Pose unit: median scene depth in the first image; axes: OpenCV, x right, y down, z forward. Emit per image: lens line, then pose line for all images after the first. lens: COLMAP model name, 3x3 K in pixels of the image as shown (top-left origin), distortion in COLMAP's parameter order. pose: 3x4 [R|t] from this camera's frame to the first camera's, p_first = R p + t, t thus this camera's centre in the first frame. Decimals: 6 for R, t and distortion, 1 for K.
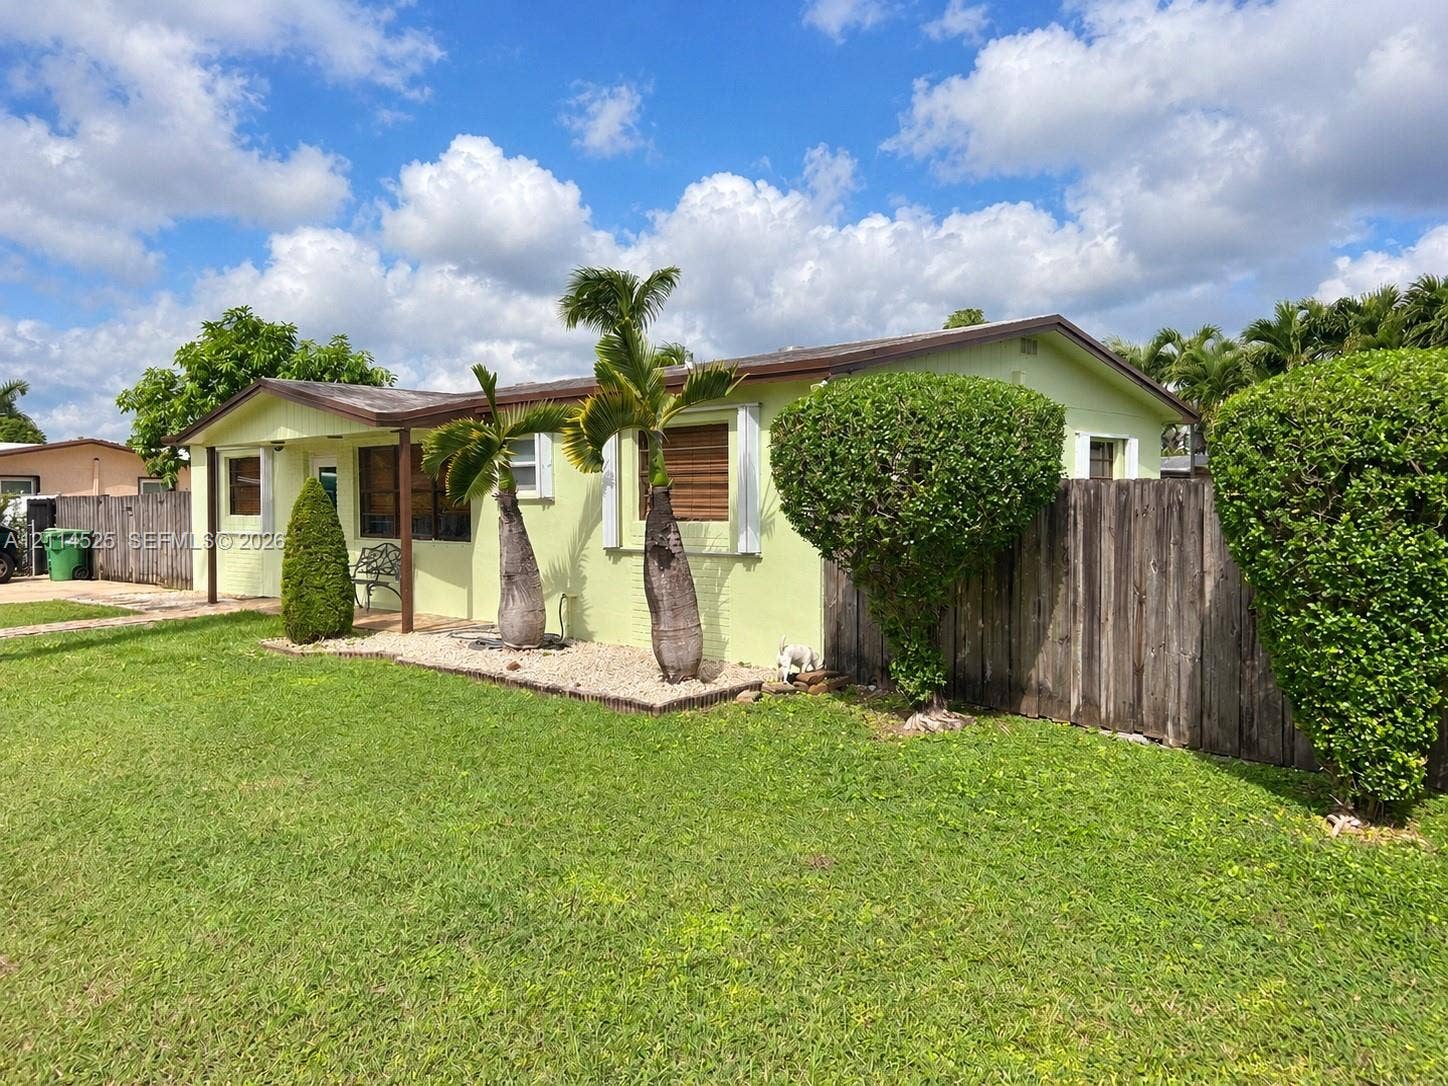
lens RADIAL K [[1098.5, 0, 718.6], [0, 1098.5, 538.6], [0, 0, 1]] dist [0.036203, -0.015966]
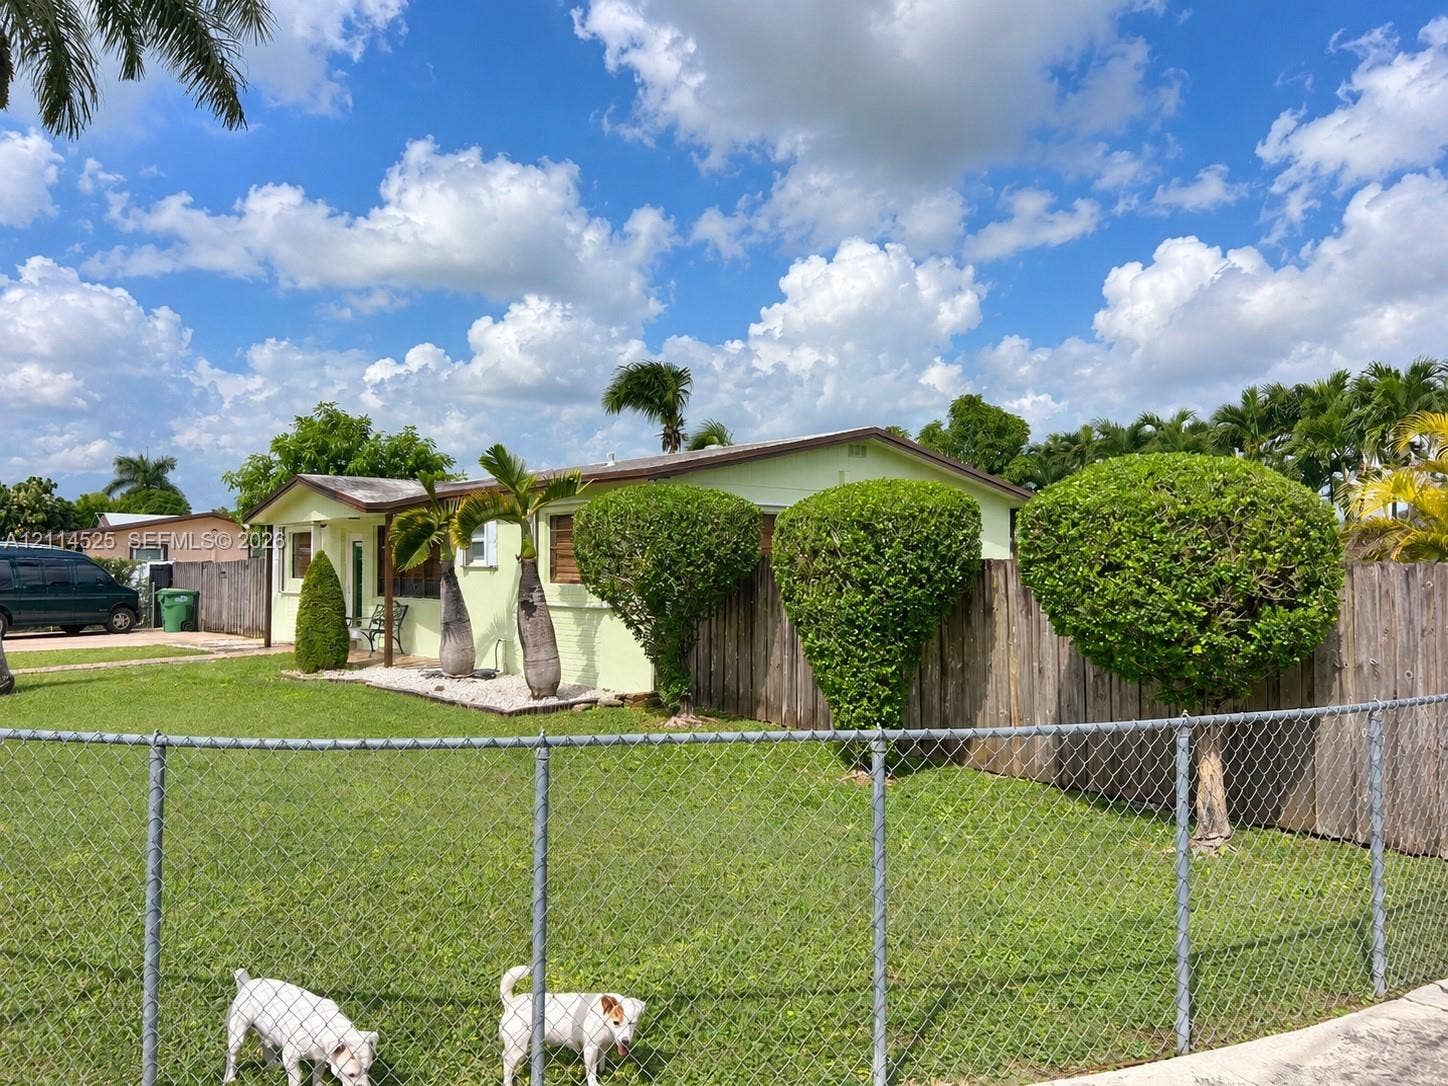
lens RADIAL K [[1098.5, 0, 731.2], [0, 1098.5, 548.2], [0, 0, 1]] dist [0.036203, -0.015966]
pose [[0.995251, 0.001656, -0.097326, 0.242662], [-0.006542, 0.998733, -0.049905, 0.005482], [0.097120, 0.050305, 0.994001, -0.271446]]
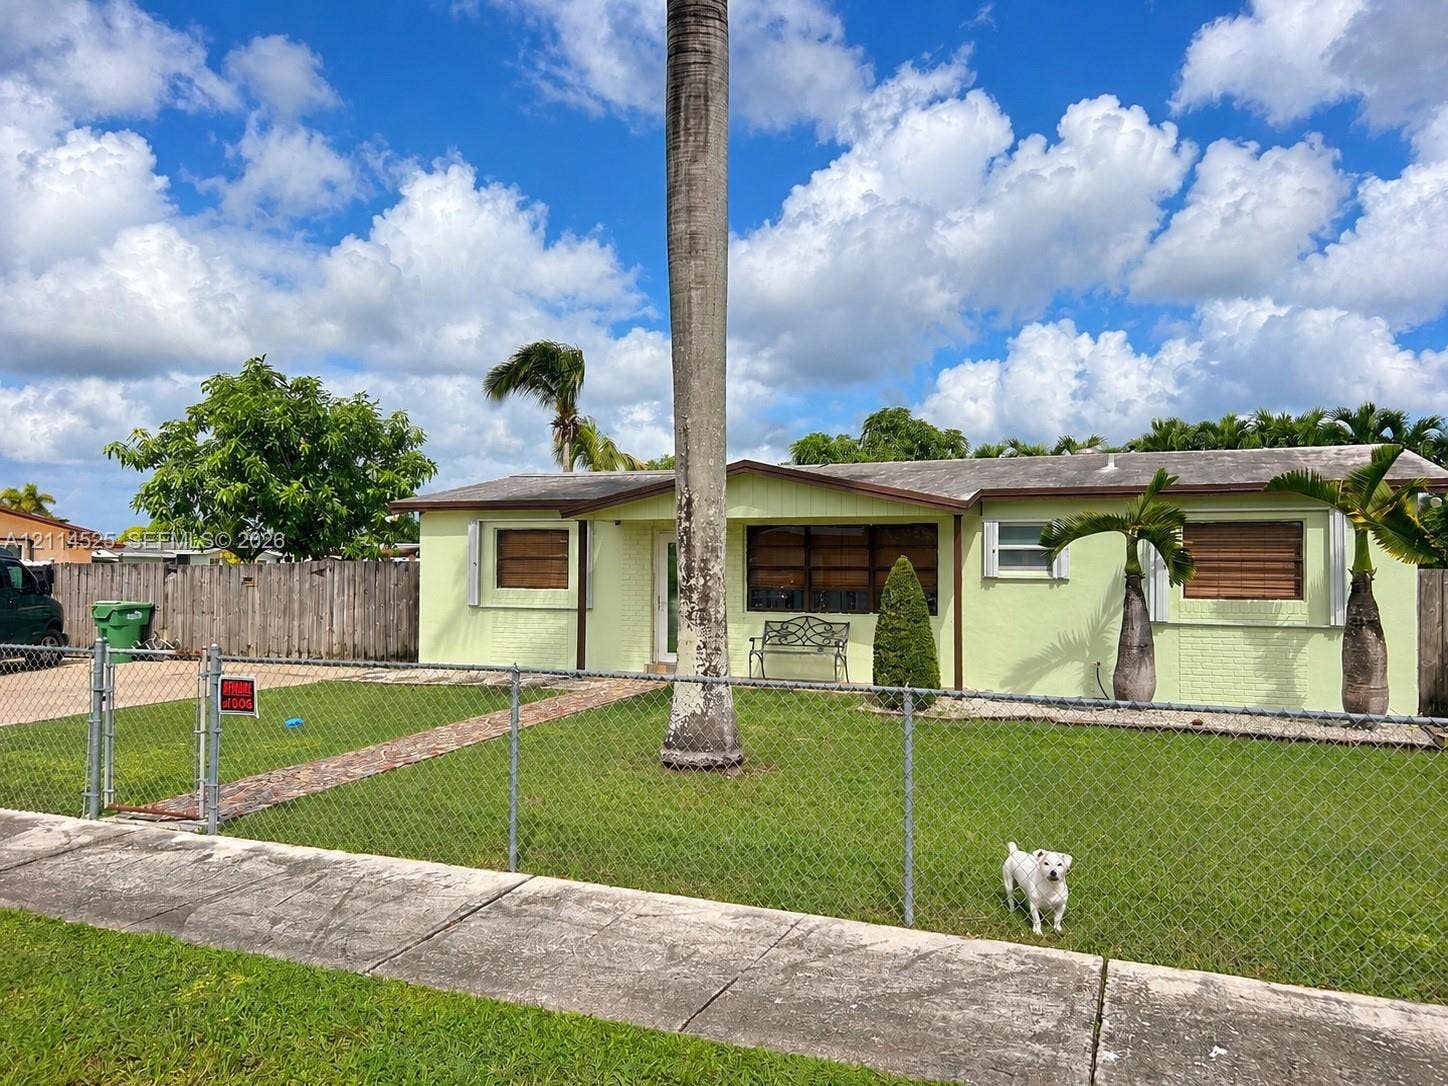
lens RADIAL K [[1098.5, 0, 722.1], [0, 1098.5, 537.6], [0, 0, 1]] dist [0.036203, -0.015966]
pose [[0.928961, 0.021083, 0.369577, -0.857374], [0.001745, 0.998116, -0.061326, -0.008069], [-0.370174, 0.057615, 0.927174, 0.052132]]
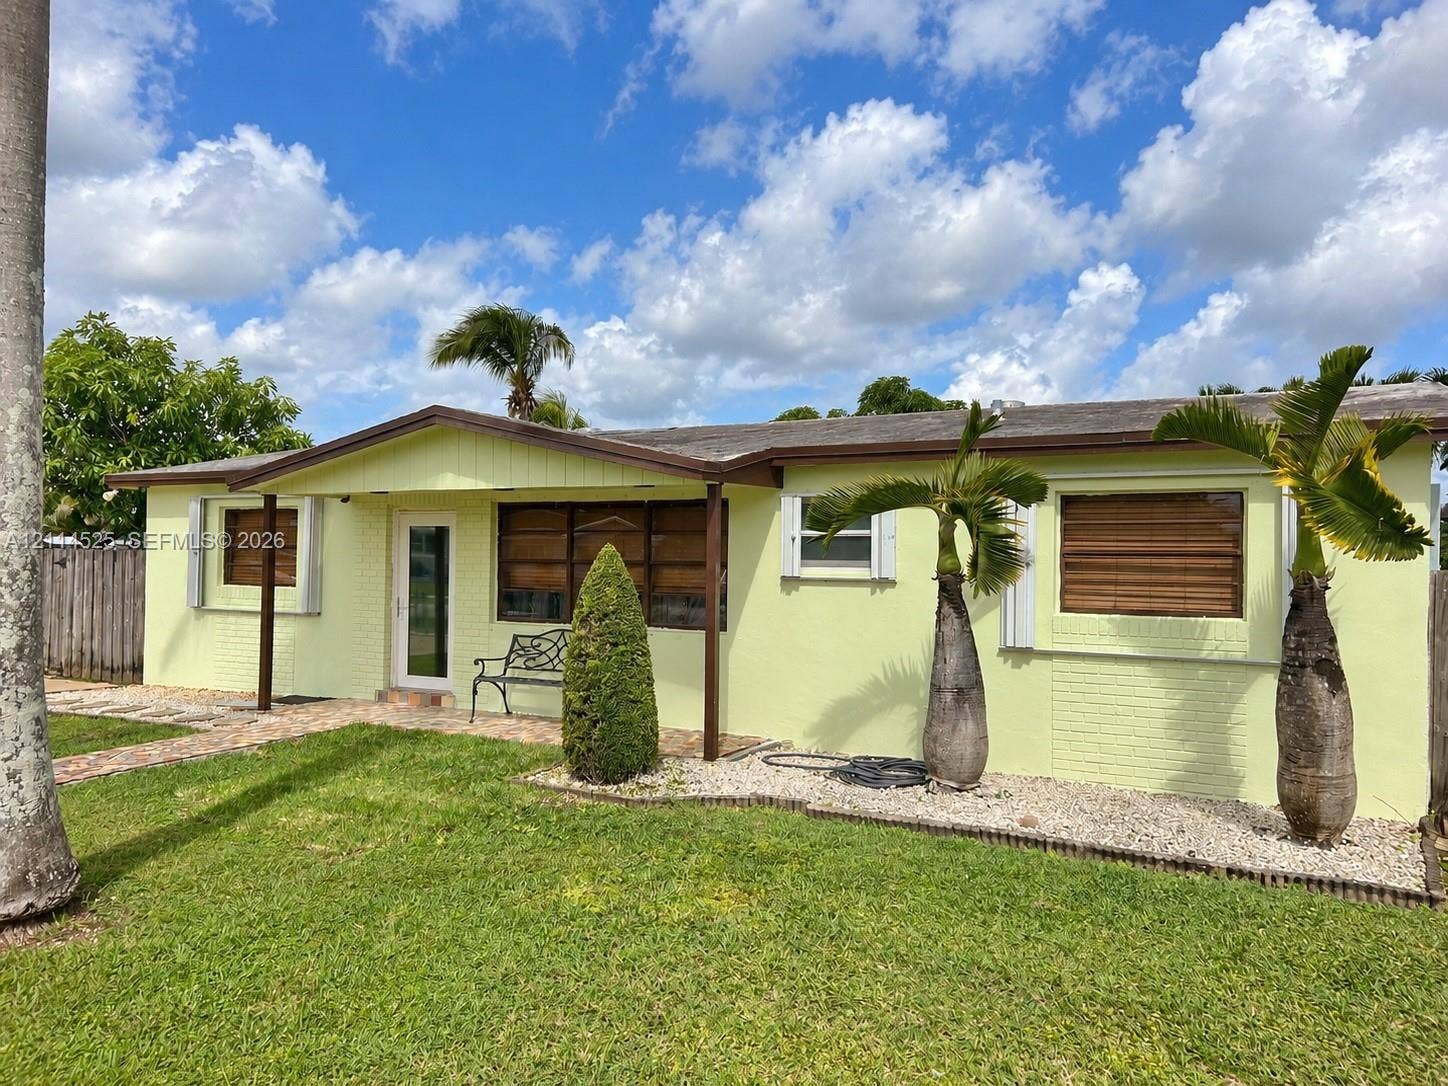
lens RADIAL K [[1098.5, 0, 724.5], [0, 1098.5, 544.0], [0, 0, 1]] dist [0.036203, -0.015966]
pose [[0.960484, 0.023331, 0.277355, -0.452508], [-0.009808, 0.998699, -0.050047, -0.020195], [-0.278162, 0.045349, 0.959463, 0.269840]]
